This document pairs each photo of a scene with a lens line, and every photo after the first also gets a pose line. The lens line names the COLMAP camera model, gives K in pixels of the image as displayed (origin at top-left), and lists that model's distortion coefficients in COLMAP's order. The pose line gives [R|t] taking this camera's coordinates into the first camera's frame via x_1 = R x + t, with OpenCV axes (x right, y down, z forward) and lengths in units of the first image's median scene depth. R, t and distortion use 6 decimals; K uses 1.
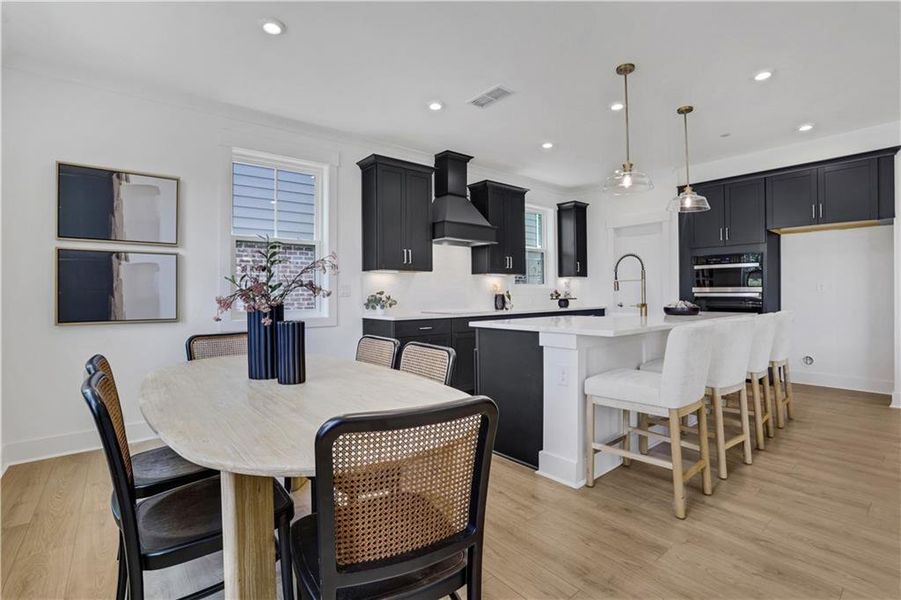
lens RADIAL K [[417.7, 0, 448.9], [0, 417.7, 294.7], [0, 0, 1]] dist [-0.070870, 0.028921]
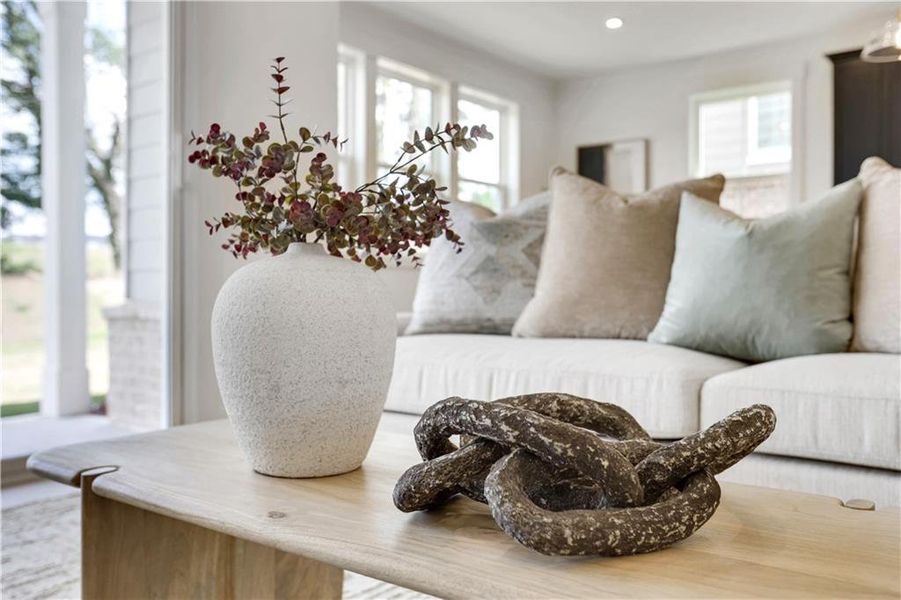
lens RADIAL K [[769.7, 0, 450.5], [0, 769.7, 300.0], [0, 0, 1]] dist [-0.006905, -0.002095]
pose [[0.222998, 0.022551, -0.974558, 0.985103], [-0.011489, 0.999724, 0.020504, 0.102742], [0.974751, 0.006624, 0.223196, -0.038917]]
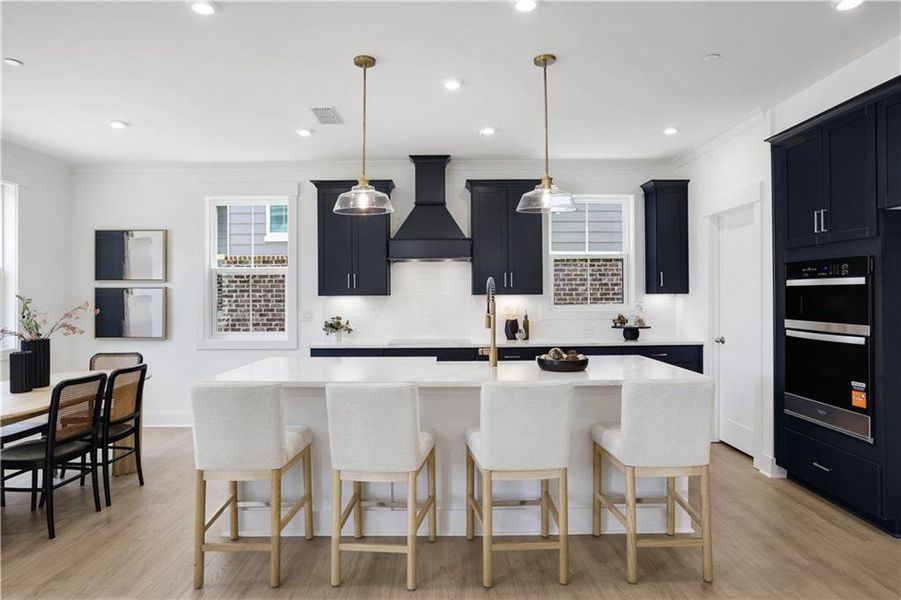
lens RADIAL K [[529.5, 0, 450.5], [0, 529.5, 300.0], [0, 0, 1]] dist [-0.026302, 0.001443]
pose [[0.781738, 0.006879, -0.623569, 0.762037], [-0.003298, 0.999971, 0.006897, -0.052166], [0.623598, -0.003335, 0.781738, 0.179703]]
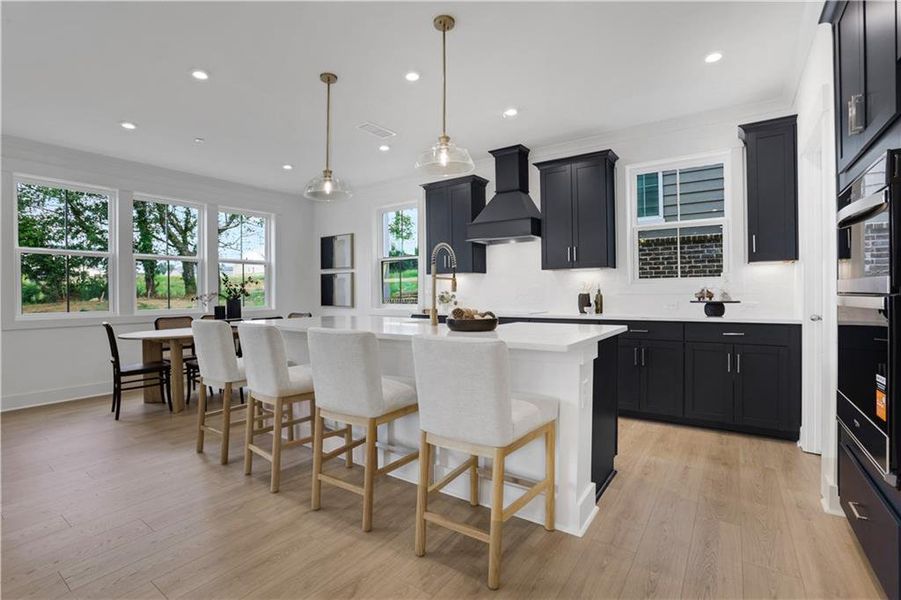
lens RADIAL K [[417.7, 0, 448.9], [0, 417.7, 294.7], [0, 0, 1]] dist [-0.070870, 0.028921]
pose [[0.276098, 0.007807, -0.961098, 0.944366], [0.001567, 0.999962, 0.008573, -0.007828], [0.961128, -0.003873, 0.276075, 0.626471]]
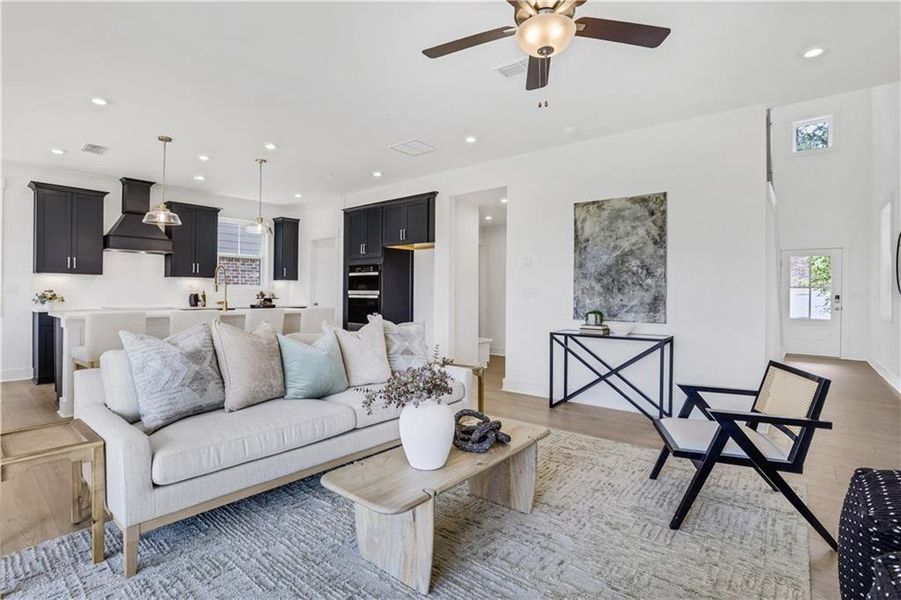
lens RADIAL K [[434.9, 0, 440.0], [0, 434.9, 297.3], [0, 0, 1]] dist [-0.038043, 0.000425]
pose [[0.984076, 0.012017, 0.177343, 0.709949], [-0.012043, 0.999927, -0.000931, 0.002130], [-0.177341, -0.001219, 0.984149, -0.417414]]
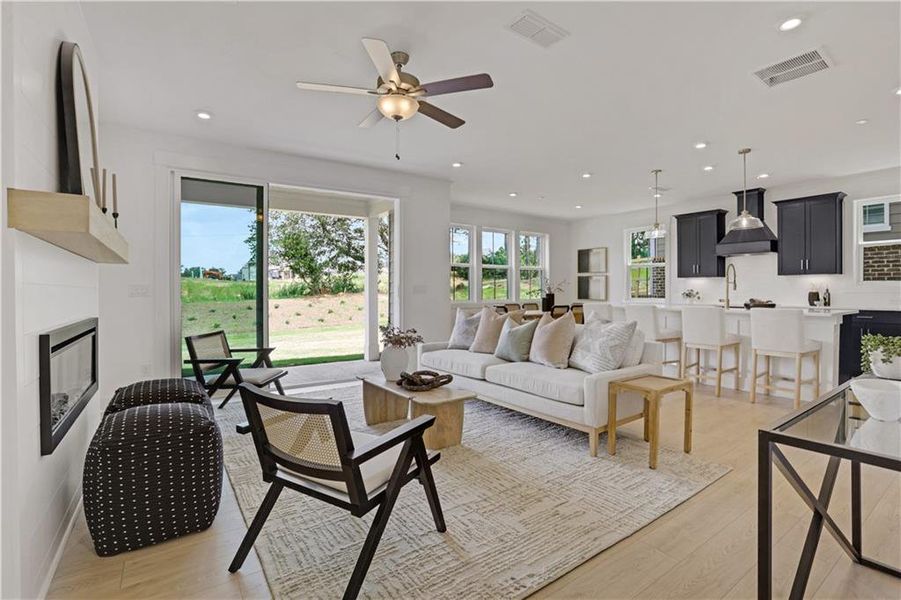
lens RADIAL K [[417.7, 0, 448.9], [0, 417.7, 294.7], [0, 0, 1]] dist [-0.070870, 0.028921]
pose [[-0.073216, 0.014943, -0.997204, 1.487063], [-0.005109, 0.999869, 0.015358, -0.006796], [0.997303, 0.006219, -0.073130, 0.116943]]
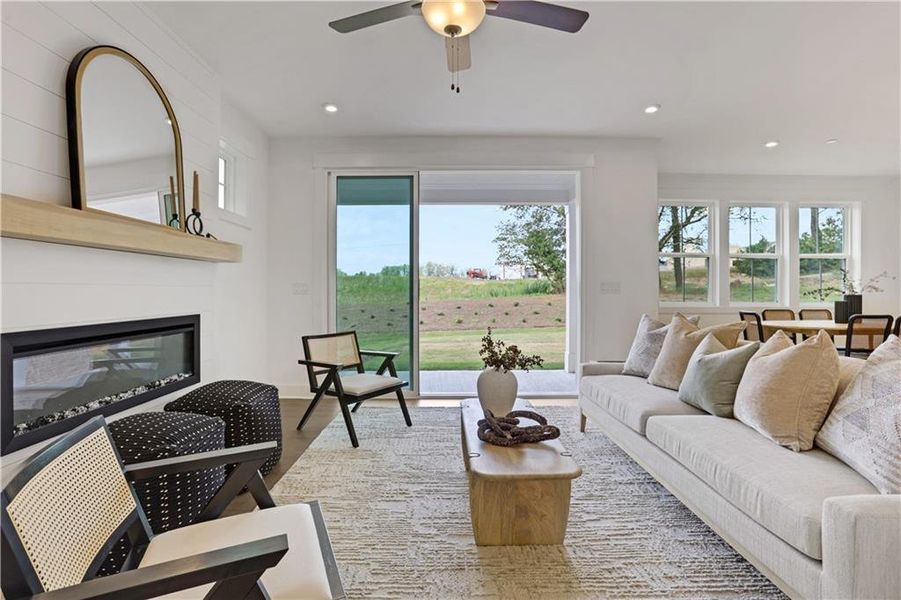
lens RADIAL K [[423.0, 0, 449.0], [0, 423.0, 290.9], [0, 0, 1]] dist [-0.076176, 0.032872]
pose [[-0.626510, 0.008204, -0.779370, 1.209318], [-0.003359, 0.999907, 0.013225, -0.007051], [0.779406, 0.010904, -0.626424, 0.245825]]
